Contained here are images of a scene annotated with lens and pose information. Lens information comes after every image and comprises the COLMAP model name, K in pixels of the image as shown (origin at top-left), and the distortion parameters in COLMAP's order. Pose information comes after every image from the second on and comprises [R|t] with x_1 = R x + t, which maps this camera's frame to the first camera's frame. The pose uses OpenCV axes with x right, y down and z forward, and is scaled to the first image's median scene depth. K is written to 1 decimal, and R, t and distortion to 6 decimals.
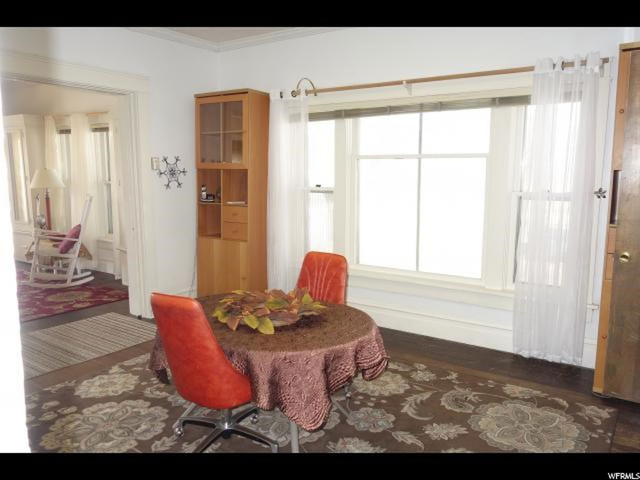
lens RADIAL K [[504.2, 0, 322.2], [0, 504.2, 243.0], [0, 0, 1]] dist [0.000380, -0.000798]
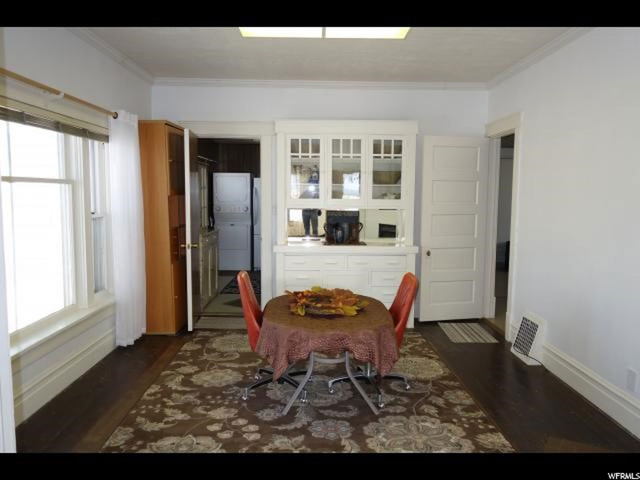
lens RADIAL K [[504.2, 0, 322.2], [0, 504.2, 243.0], [0, 0, 1]] dist [0.000380, -0.000798]
pose [[-0.580143, -0.087194, 0.809834, -1.006443], [0.109923, 0.976776, 0.183915, -0.230587], [-0.807063, 0.195717, -0.557086, 1.480878]]
